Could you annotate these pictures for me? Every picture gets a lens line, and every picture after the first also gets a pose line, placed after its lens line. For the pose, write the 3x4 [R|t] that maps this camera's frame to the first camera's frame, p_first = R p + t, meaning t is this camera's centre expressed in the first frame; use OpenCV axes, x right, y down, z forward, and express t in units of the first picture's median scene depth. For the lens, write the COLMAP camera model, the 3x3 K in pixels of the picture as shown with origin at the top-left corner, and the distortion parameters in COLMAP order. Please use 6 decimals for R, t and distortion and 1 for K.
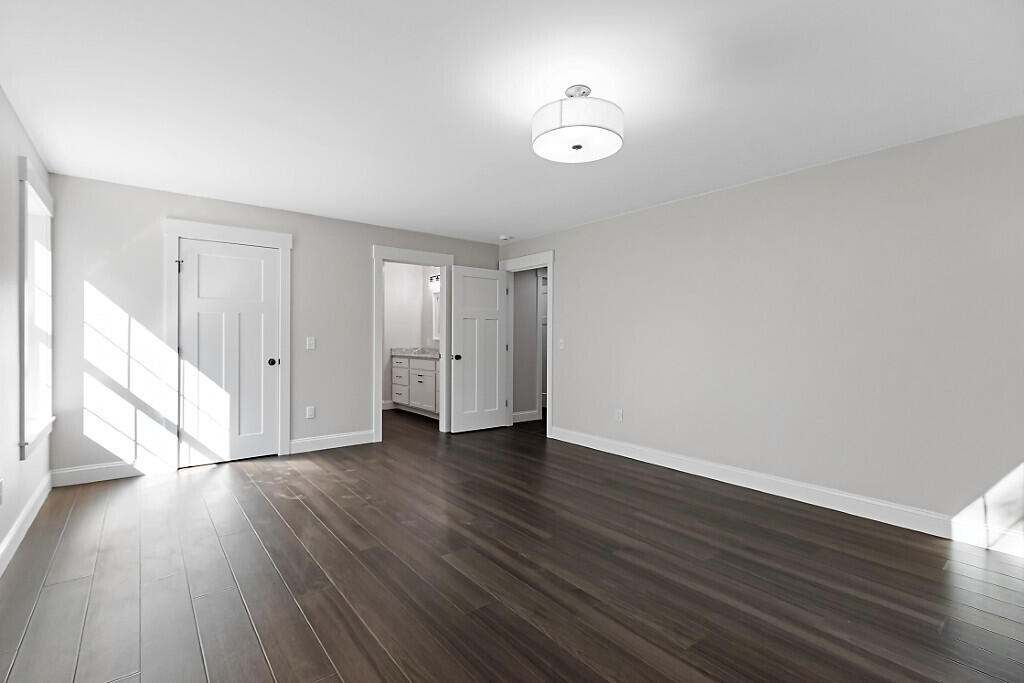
lens RADIAL K [[465.3, 0, 508.8], [0, 465.3, 339.8], [0, 0, 1]] dist [-0.000029, -0.000624]
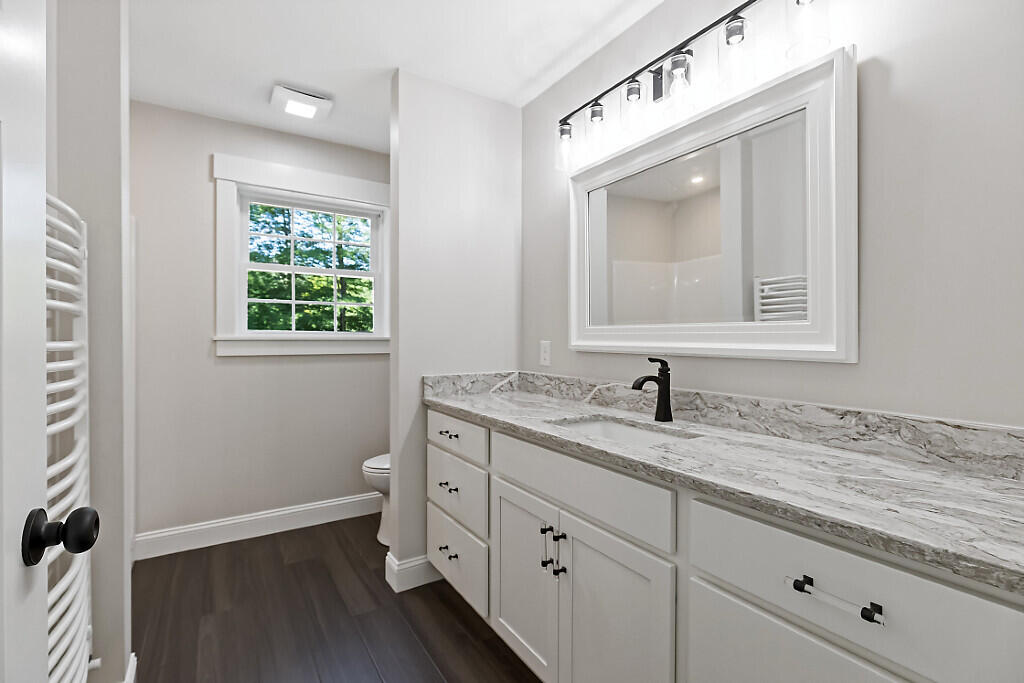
lens RADIAL K [[465.3, 0, 508.8], [0, 465.3, 339.8], [0, 0, 1]] dist [-0.000029, -0.000624]
pose [[0.994103, -0.003668, -0.108382, -0.224019], [0.003653, 0.999993, -0.000334, -0.007447], [0.108382, -0.000064, 0.994109, 0.958539]]
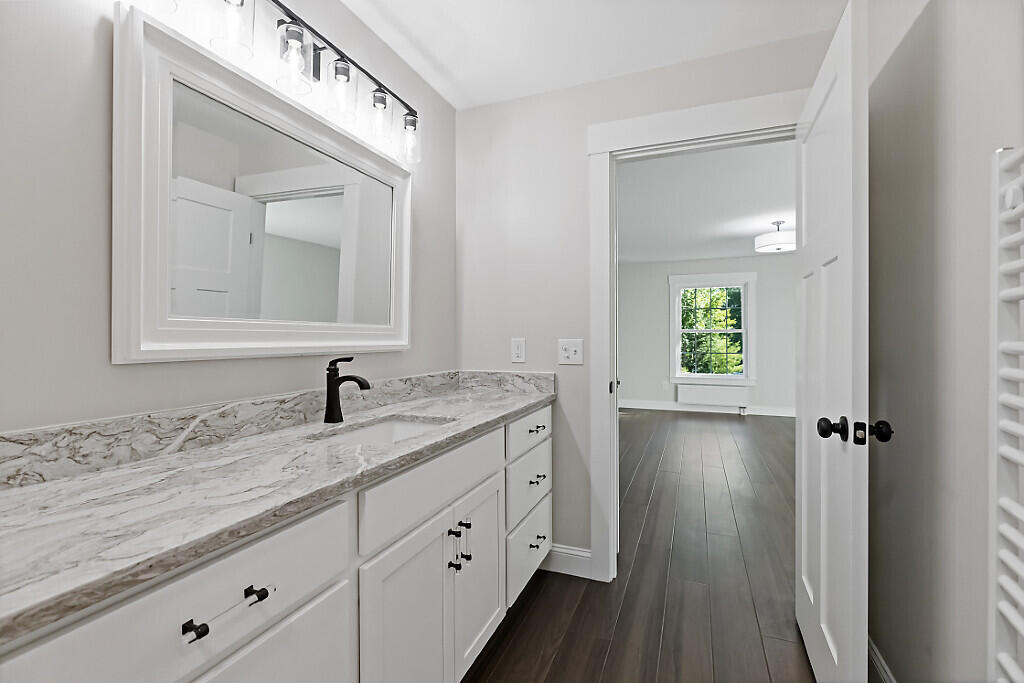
lens RADIAL K [[454.8, 0, 513.3], [0, 454.8, 335.7], [0, 0, 1]] dist [-0.003829, -0.000428]
pose [[-0.498888, -0.004727, 0.866654, -0.450139], [0.000360, 0.999984, 0.005661, -0.010758], [-0.866666, 0.003136, -0.498878, 1.295187]]
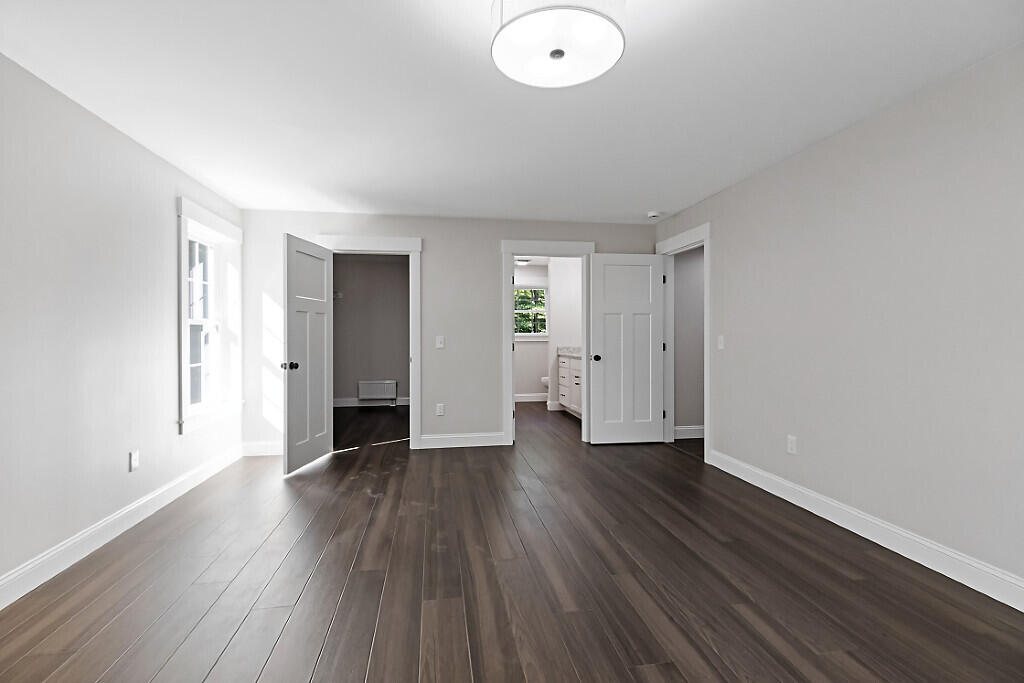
lens RADIAL K [[465.3, 0, 508.8], [0, 465.3, 339.8], [0, 0, 1]] dist [-0.000029, -0.000624]
pose [[0.872390, -0.004071, -0.488794, 0.171880], [0.006104, 0.999978, 0.002566, -0.000046], [0.488773, -0.005222, 0.872395, 0.154991]]
